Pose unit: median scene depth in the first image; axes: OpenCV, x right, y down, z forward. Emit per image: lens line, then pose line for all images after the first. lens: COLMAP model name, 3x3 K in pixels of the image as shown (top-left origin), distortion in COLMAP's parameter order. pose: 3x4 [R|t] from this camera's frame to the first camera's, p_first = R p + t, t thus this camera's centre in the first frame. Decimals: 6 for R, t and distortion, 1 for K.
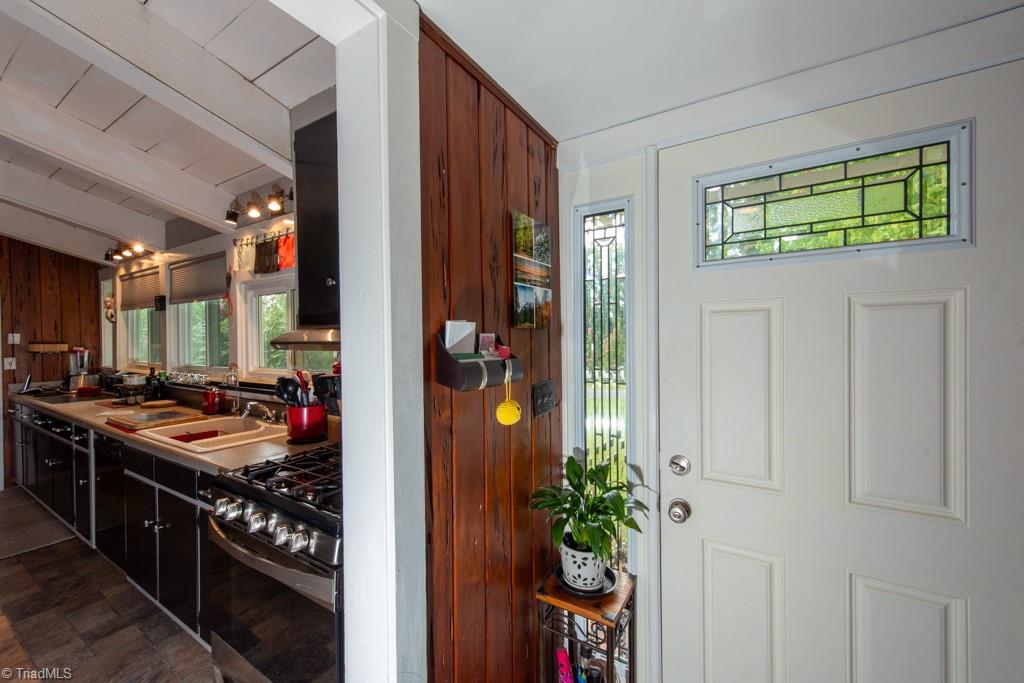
lens RADIAL K [[402.9, 0, 511.0], [0, 402.9, 341.3], [0, 0, 1]] dist [0.006497, -0.000171]
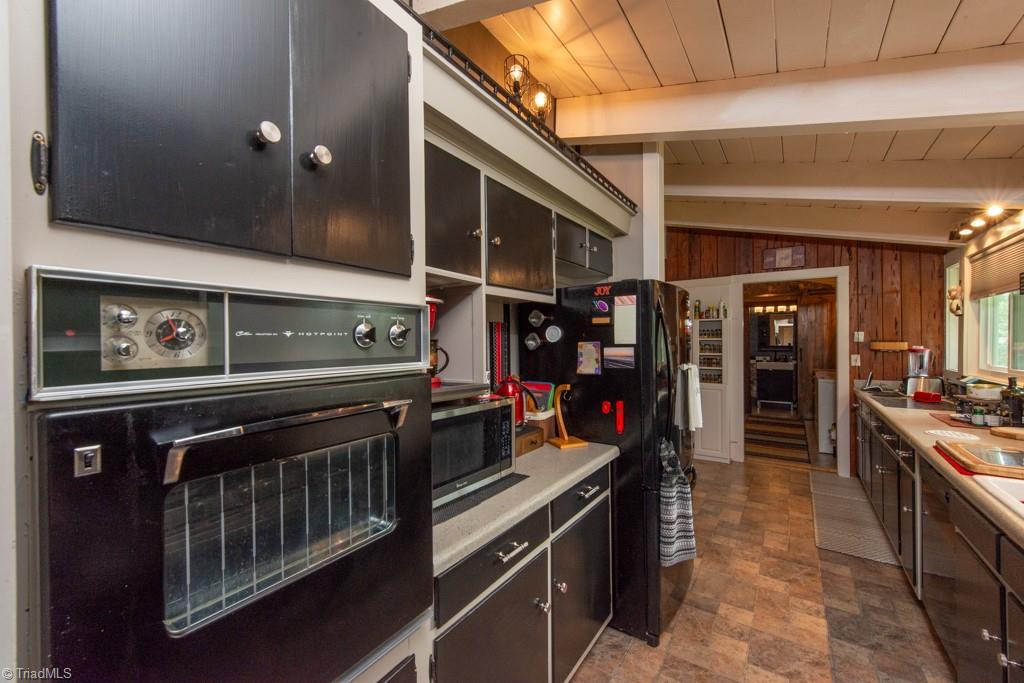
lens RADIAL K [[402.9, 0, 510.6], [0, 402.9, 342.2], [0, 0, 1]] dist [0.006497, -0.000171]
pose [[-0.059054, 0.009839, -0.998206, -0.127253], [-0.003393, 0.999944, 0.010057, 0.001017], [0.998249, 0.003980, -0.059018, 0.163569]]
